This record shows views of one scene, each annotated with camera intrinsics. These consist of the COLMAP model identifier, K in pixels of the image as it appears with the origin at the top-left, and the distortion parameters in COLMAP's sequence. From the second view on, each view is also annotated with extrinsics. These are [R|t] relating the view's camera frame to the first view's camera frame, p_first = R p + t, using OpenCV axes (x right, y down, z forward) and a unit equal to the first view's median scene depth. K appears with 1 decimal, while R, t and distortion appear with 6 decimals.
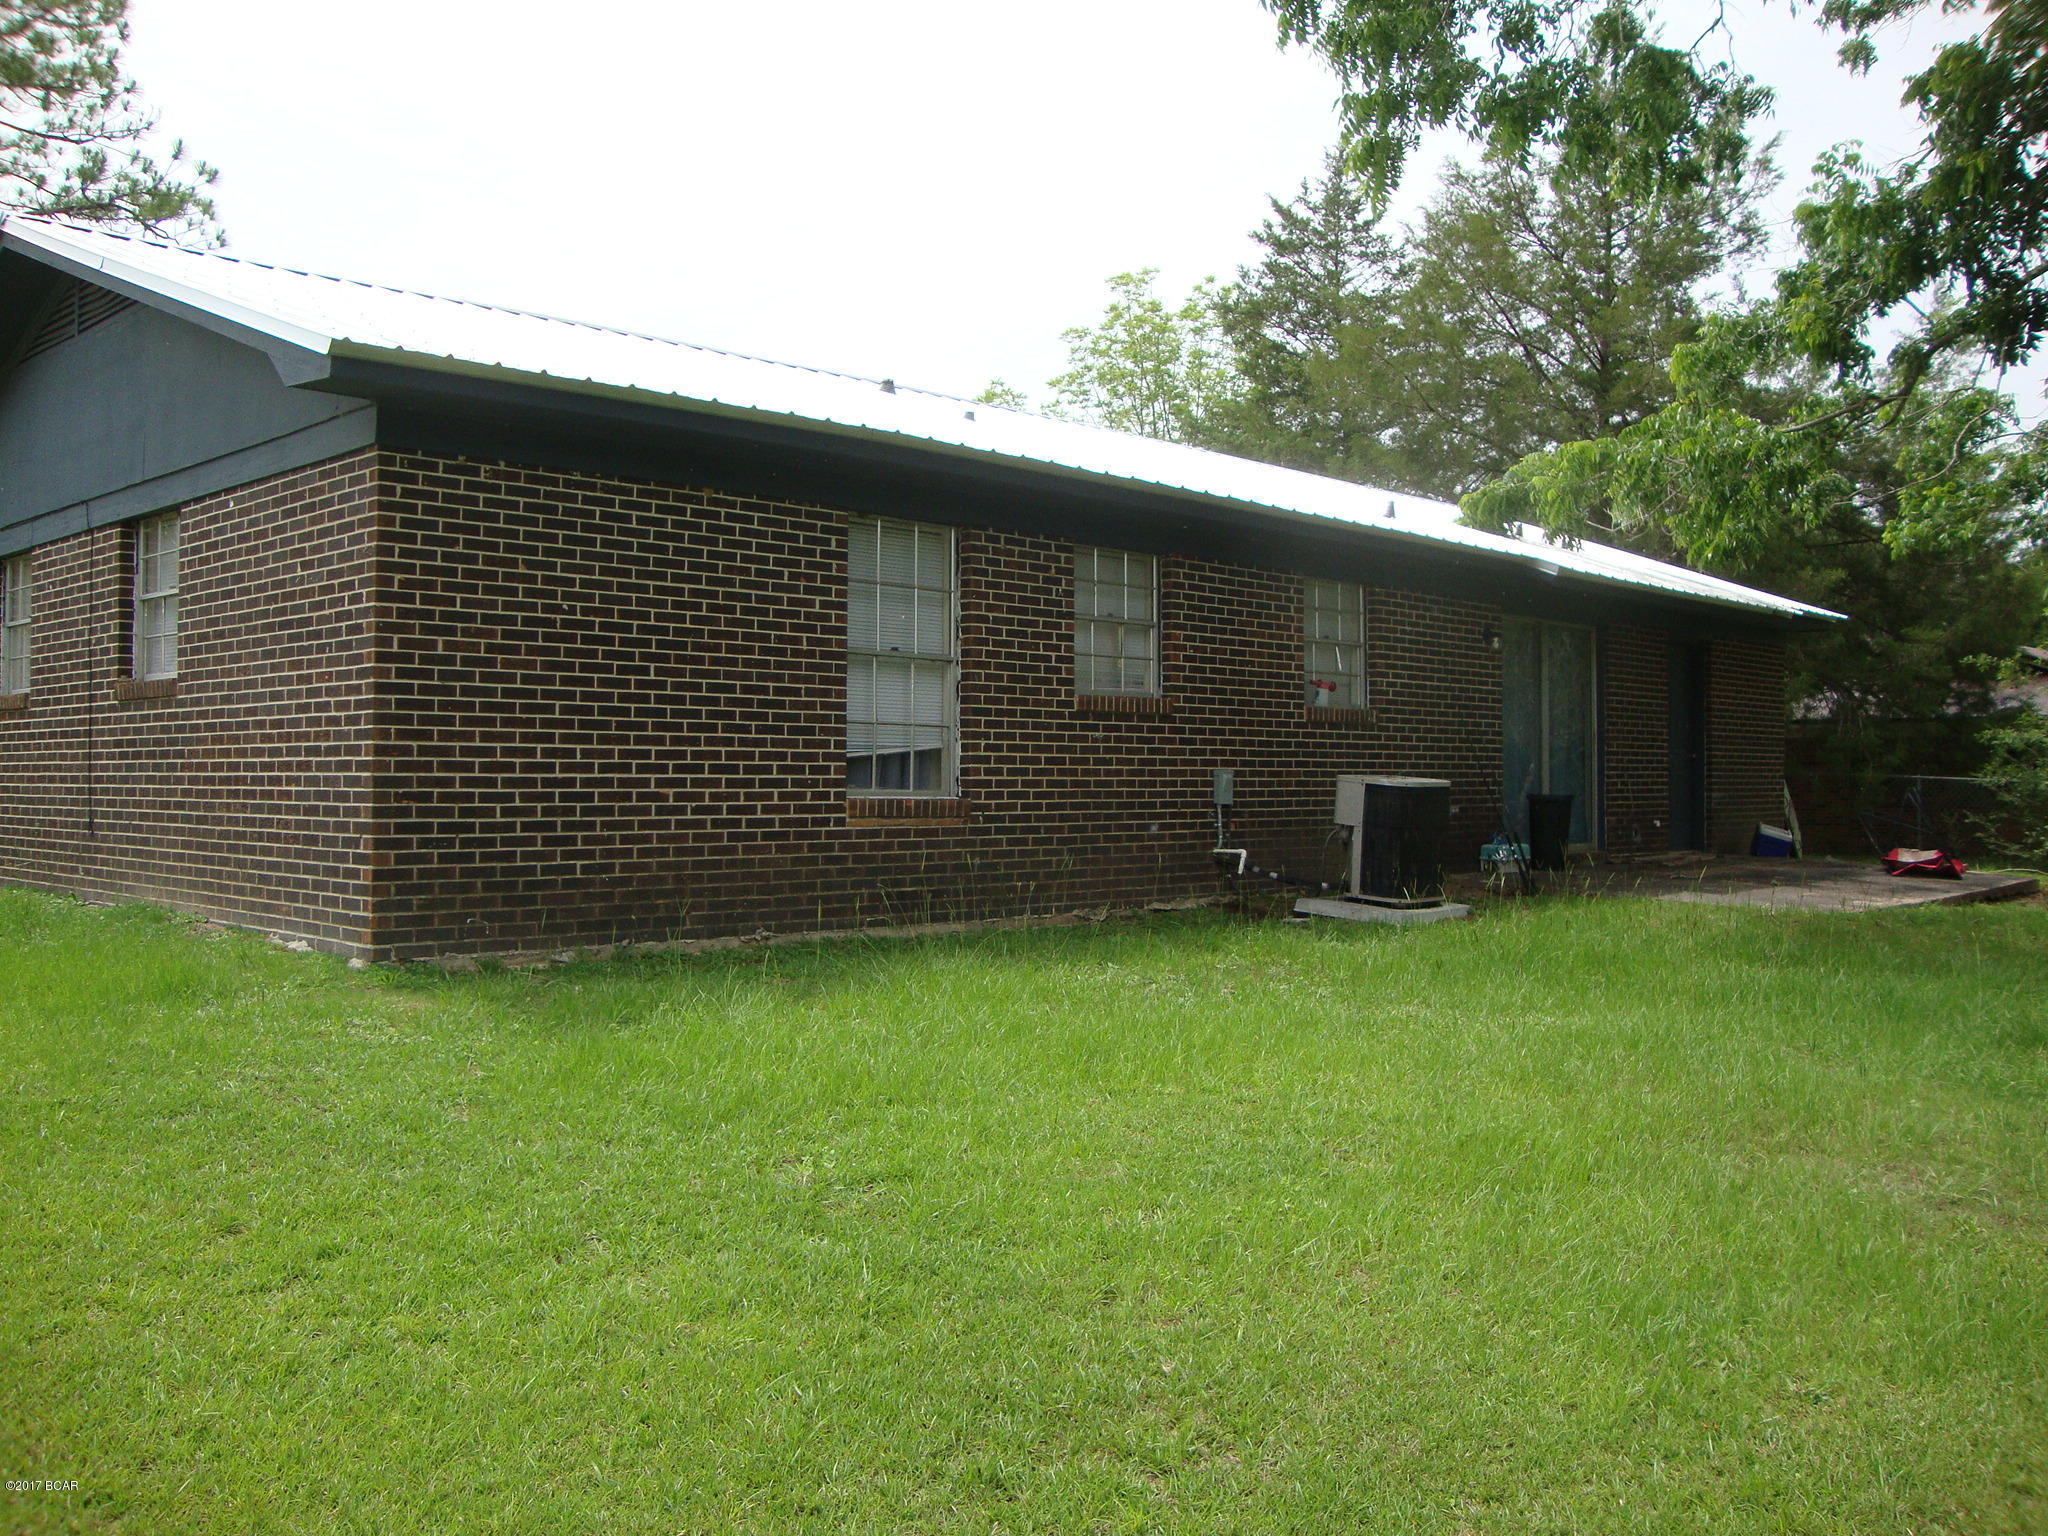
lens RADIAL K [[1863.9, 0, 1024.0], [0, 1863.9, 768.0], [0, 0, 1]] dist [-0.193852, 0.204047]
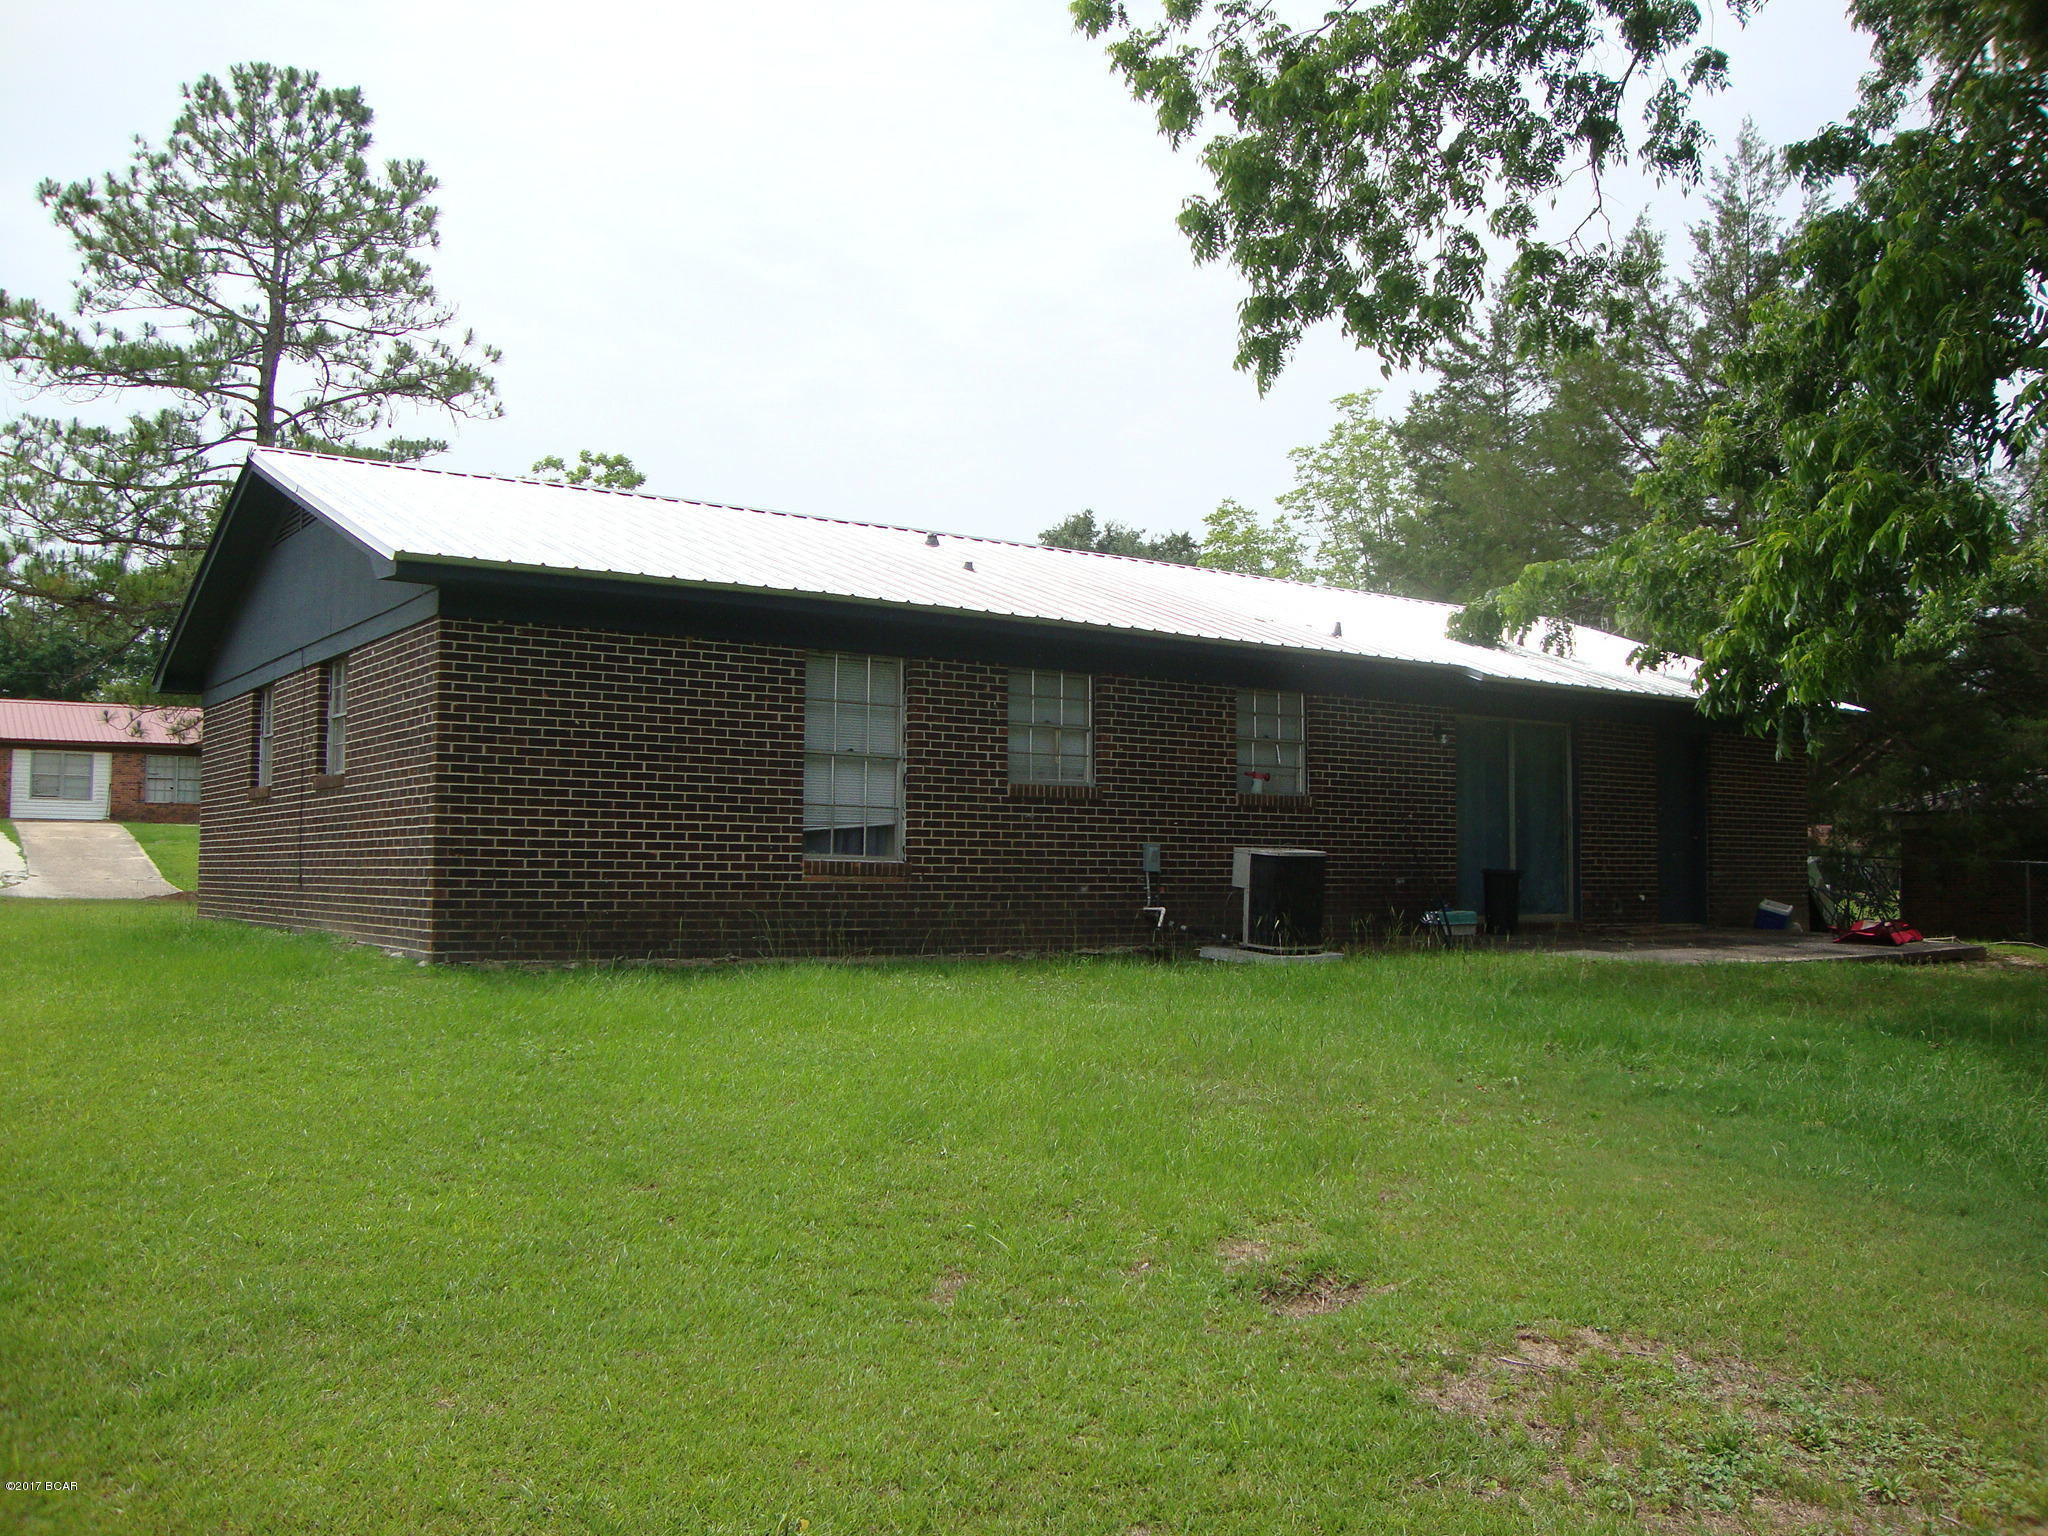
lens RADIAL K [[1863.9, 0, 1024.0], [0, 1863.9, 768.0], [0, 0, 1]] dist [-0.193852, 0.204047]
pose [[0.982678, -0.008857, -0.185112, 0.315160], [-0.001420, 0.998468, -0.055310, 0.023948], [0.185318, 0.054615, 0.981160, -0.304133]]
